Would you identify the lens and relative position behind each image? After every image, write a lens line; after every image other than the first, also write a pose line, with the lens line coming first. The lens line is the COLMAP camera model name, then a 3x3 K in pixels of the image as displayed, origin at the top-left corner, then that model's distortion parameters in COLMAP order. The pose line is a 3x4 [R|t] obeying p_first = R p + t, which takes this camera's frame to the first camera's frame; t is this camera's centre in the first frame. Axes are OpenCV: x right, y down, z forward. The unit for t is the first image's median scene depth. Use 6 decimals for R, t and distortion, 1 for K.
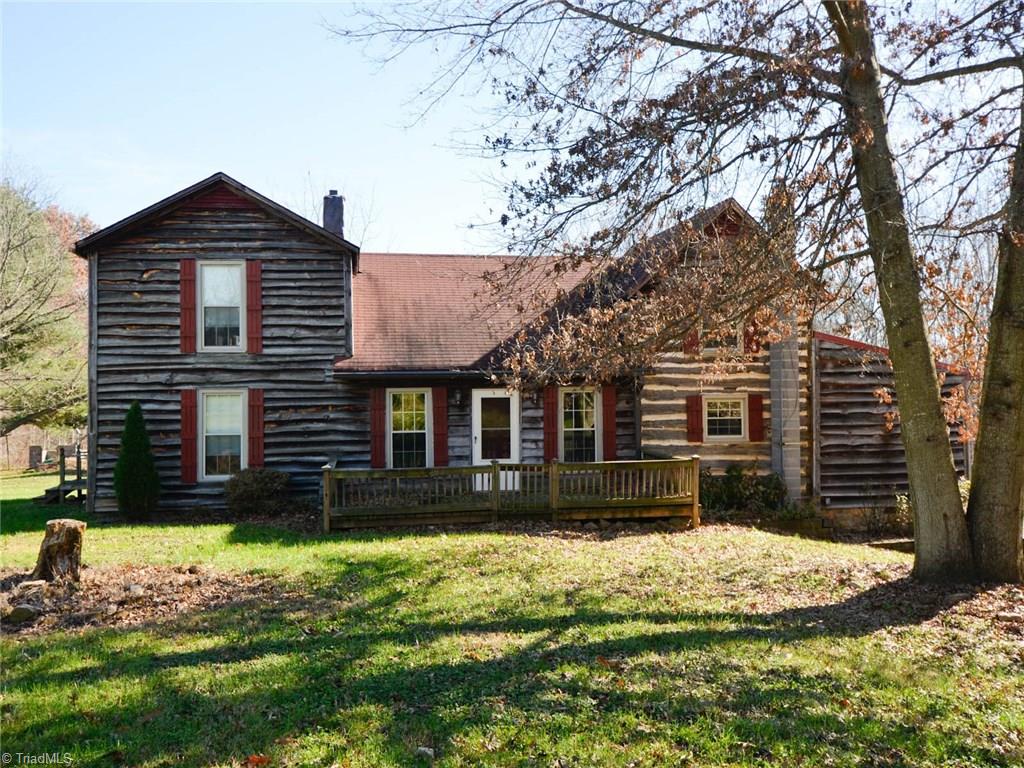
lens RADIAL K [[813.6, 0, 501.0], [0, 813.6, 369.2], [0, 0, 1]] dist [-0.001202, -0.005527]
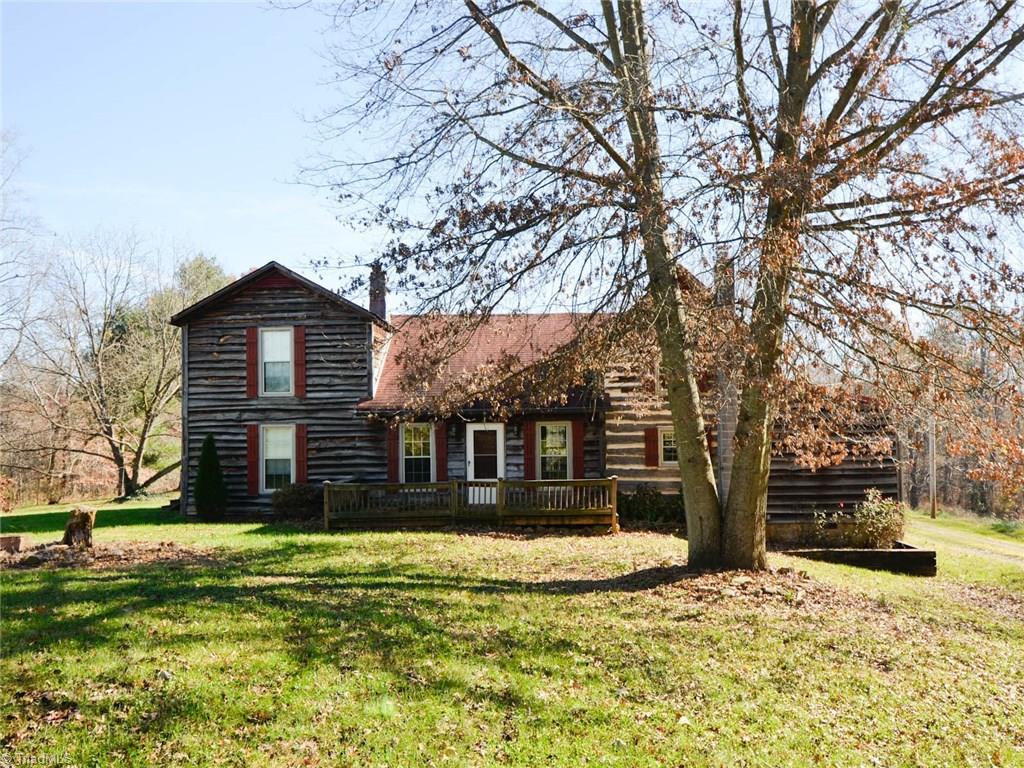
lens RADIAL K [[740.4, 0, 526.8], [0, 740.4, 405.3], [0, 0, 1]] dist [0.005784, 0.002399]
pose [[0.988502, -0.006798, -0.151054, 0.240667], [0.006863, 0.999976, -0.000090, -0.003414], [0.151051, -0.000948, 0.988526, -0.132088]]
